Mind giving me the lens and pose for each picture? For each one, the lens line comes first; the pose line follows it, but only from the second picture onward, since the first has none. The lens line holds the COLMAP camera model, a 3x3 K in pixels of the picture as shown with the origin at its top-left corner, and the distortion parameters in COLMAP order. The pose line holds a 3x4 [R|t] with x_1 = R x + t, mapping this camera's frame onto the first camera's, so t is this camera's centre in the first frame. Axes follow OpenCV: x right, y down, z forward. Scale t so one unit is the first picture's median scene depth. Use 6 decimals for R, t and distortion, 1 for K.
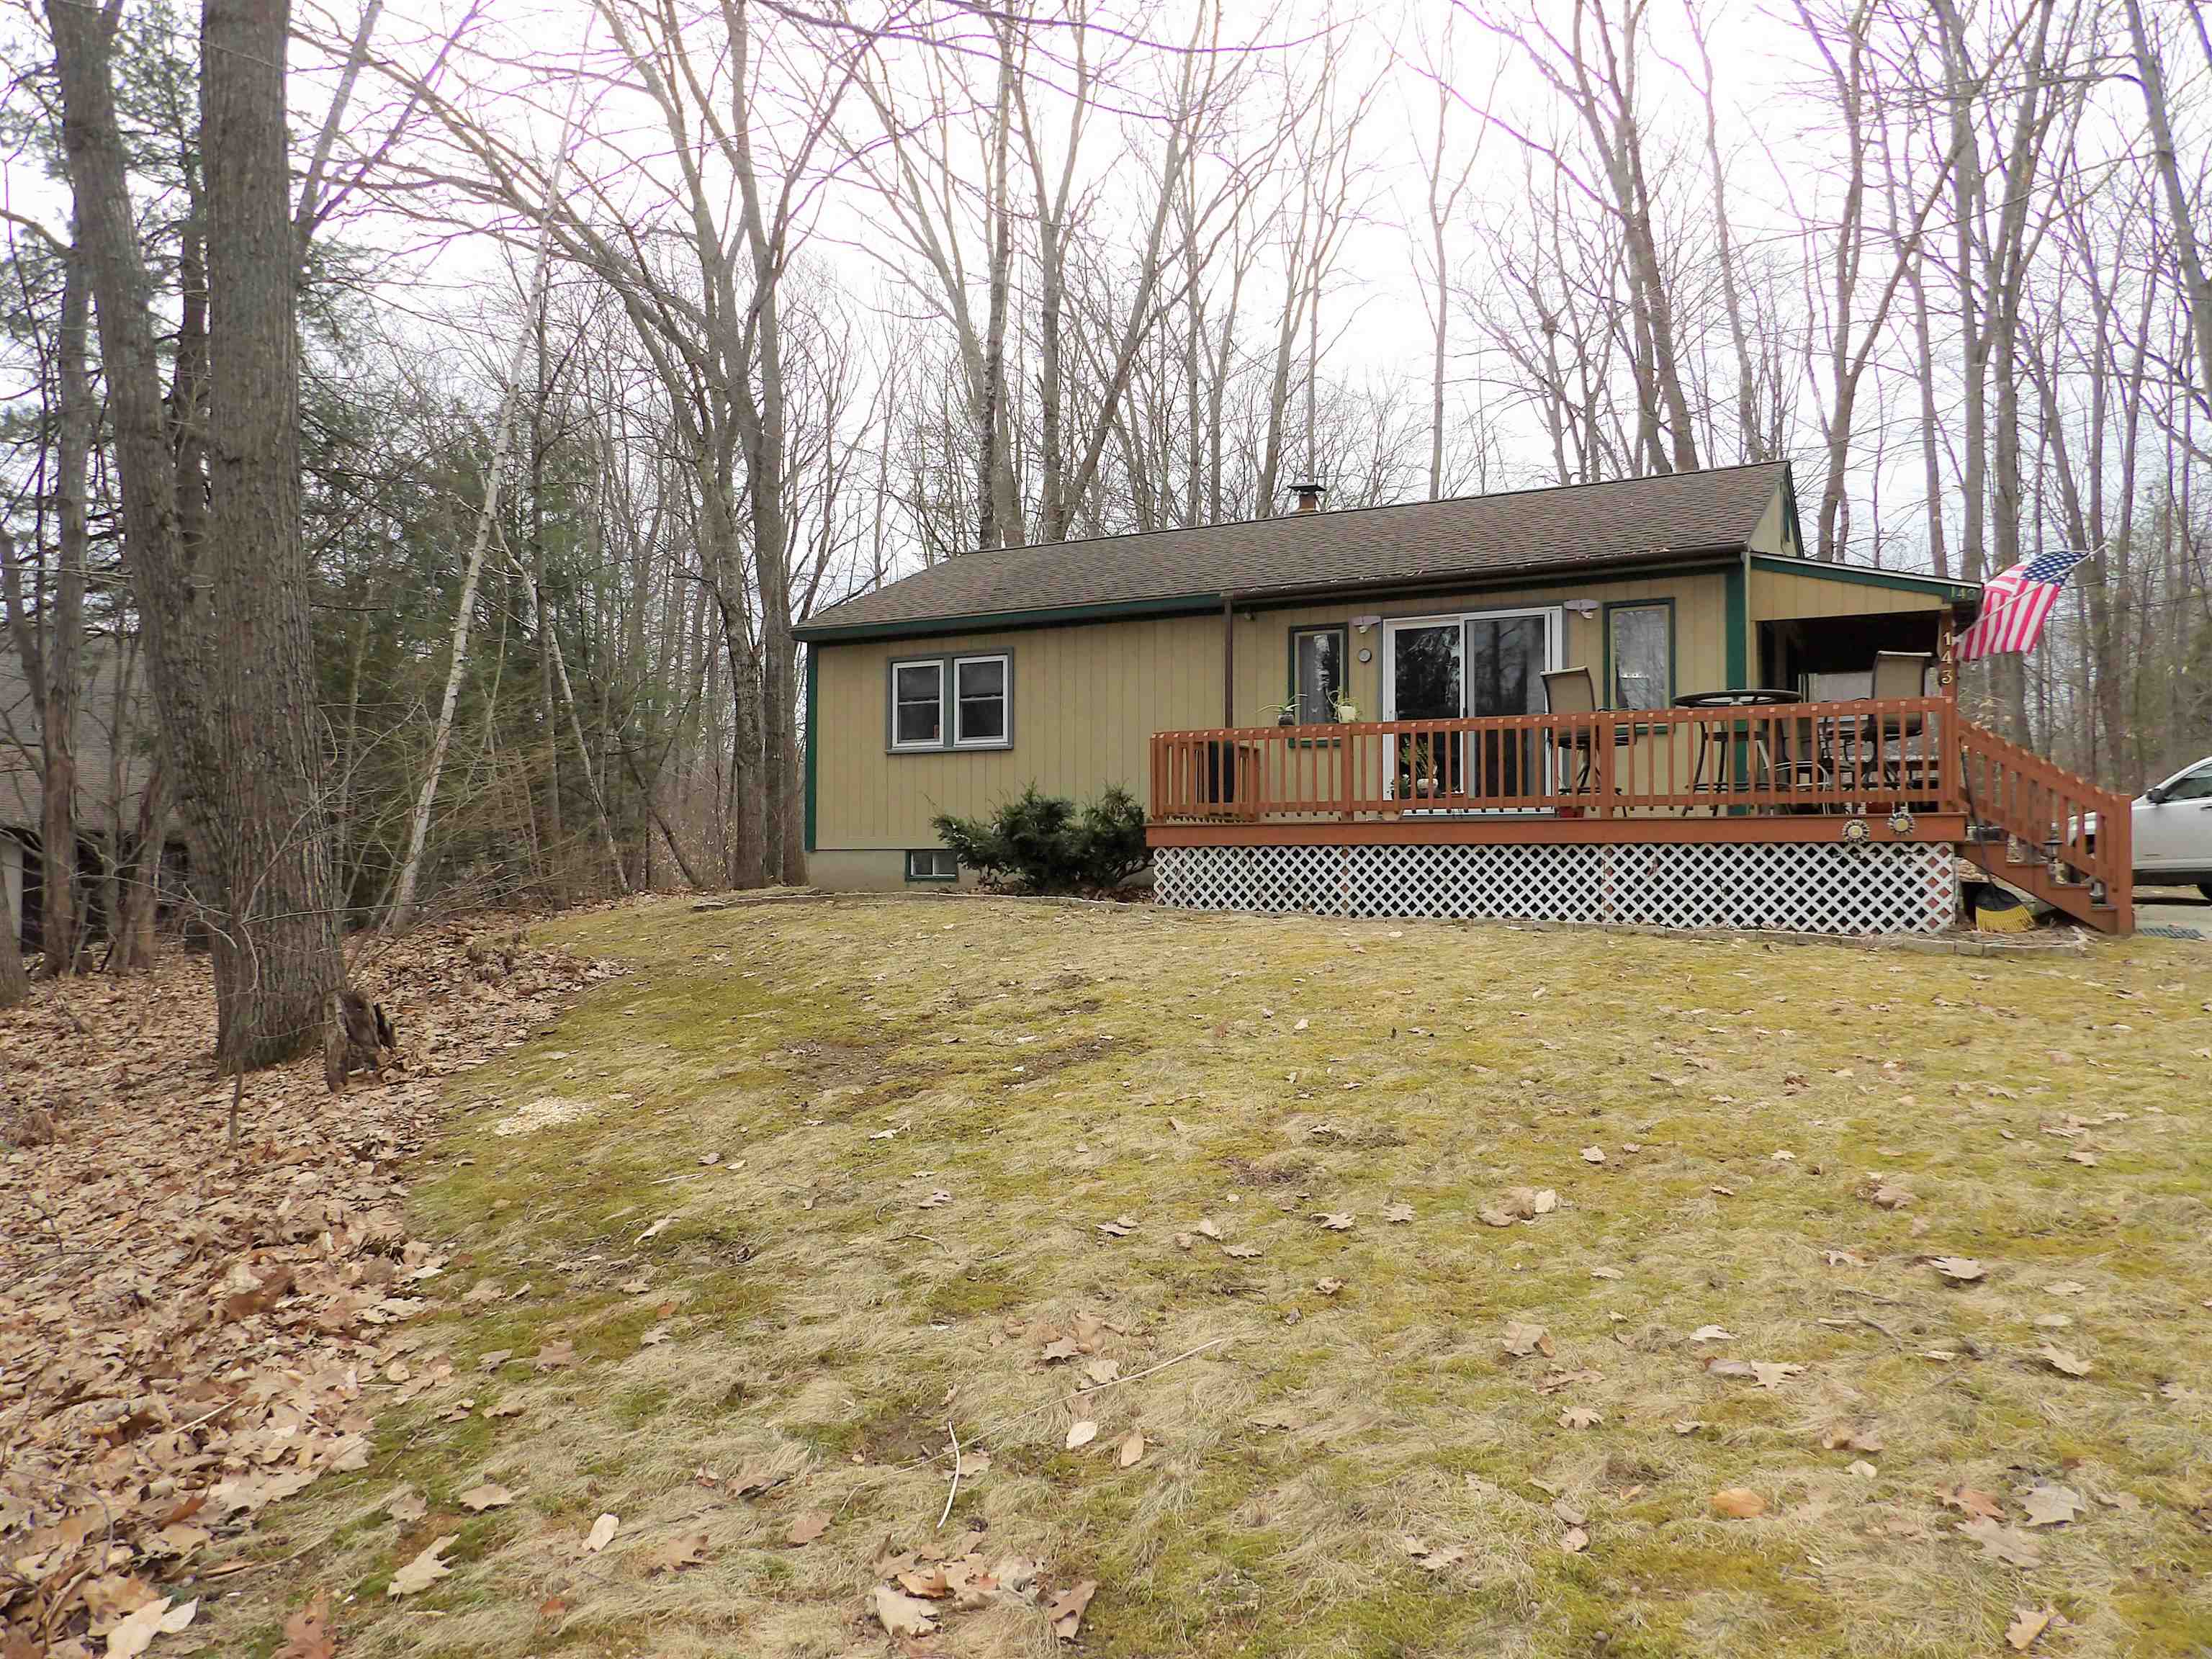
lens RADIAL K [[1569.4, 0, 1104.3], [0, 1569.4, 819.4], [0, 0, 1]] dist [-0.005884, -0.000043]
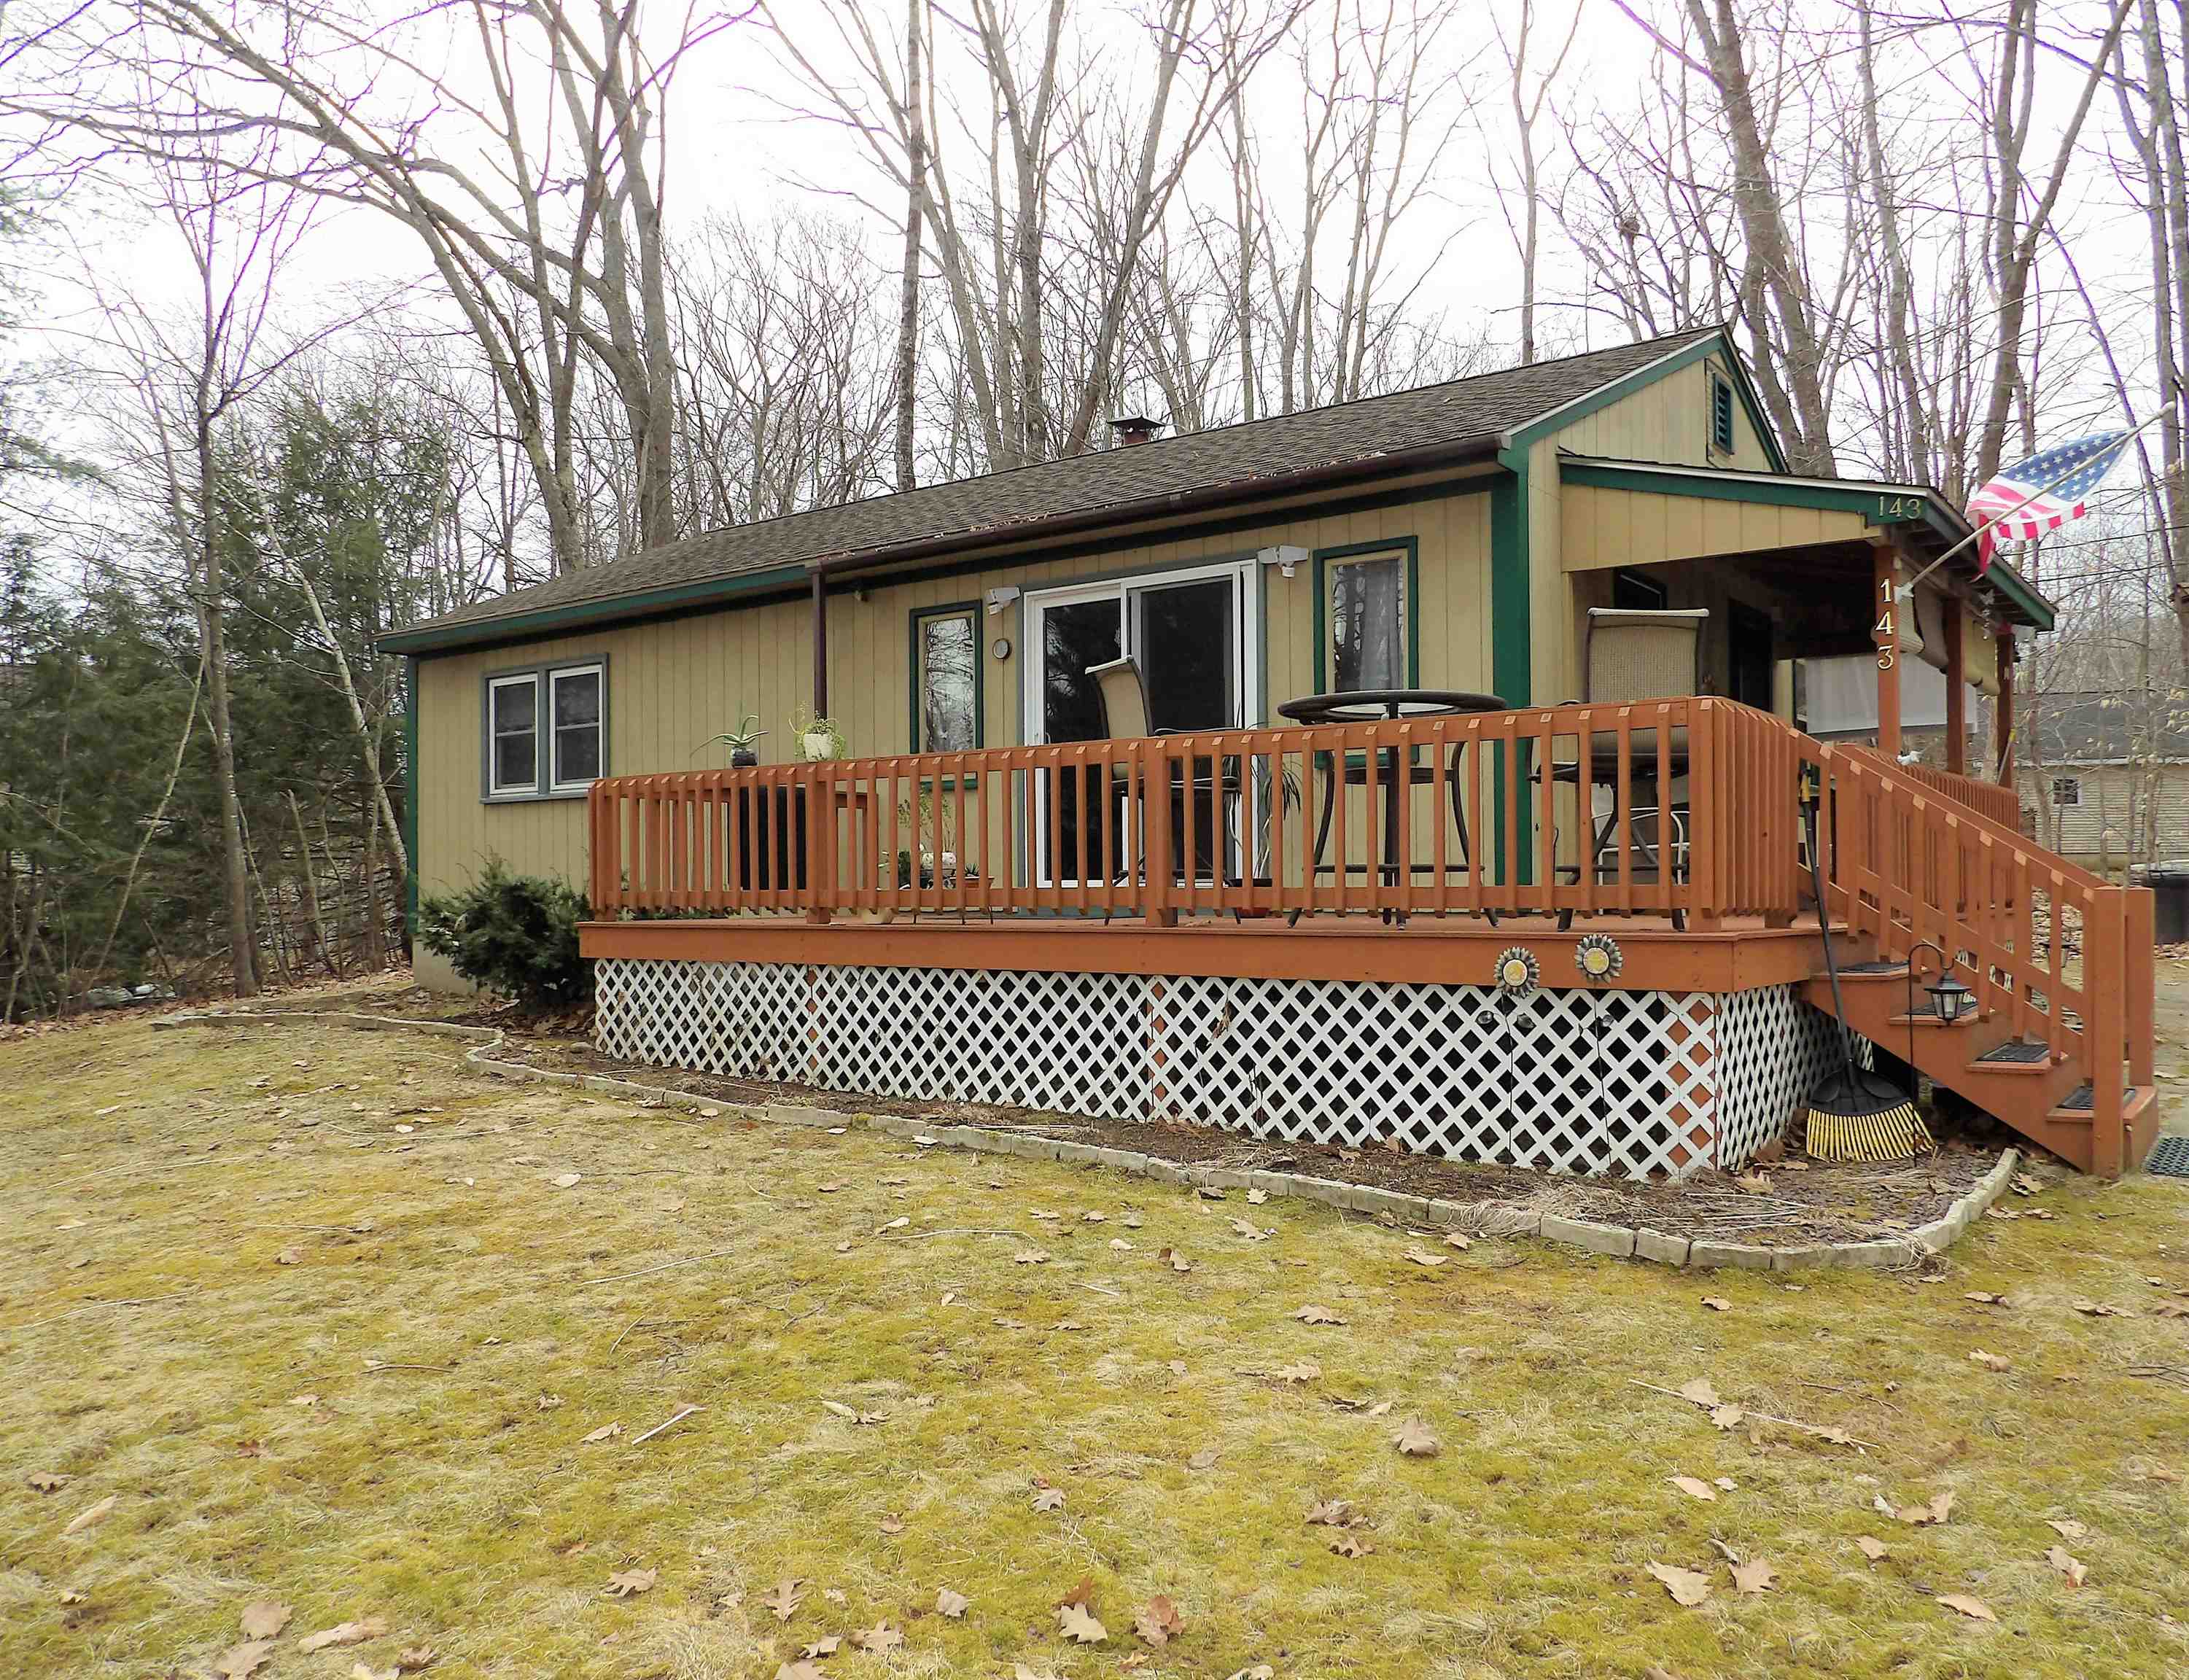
lens RADIAL K [[1661.5, 0, 1096.0], [0, 1661.5, 857.3], [0, 0, 1]] dist [-0.001022, 0.014110]
pose [[0.991797, -0.011945, -0.127260, 0.312612], [0.013309, 0.999863, 0.009874, -0.026704], [0.127125, -0.011487, 0.991820, 0.346295]]
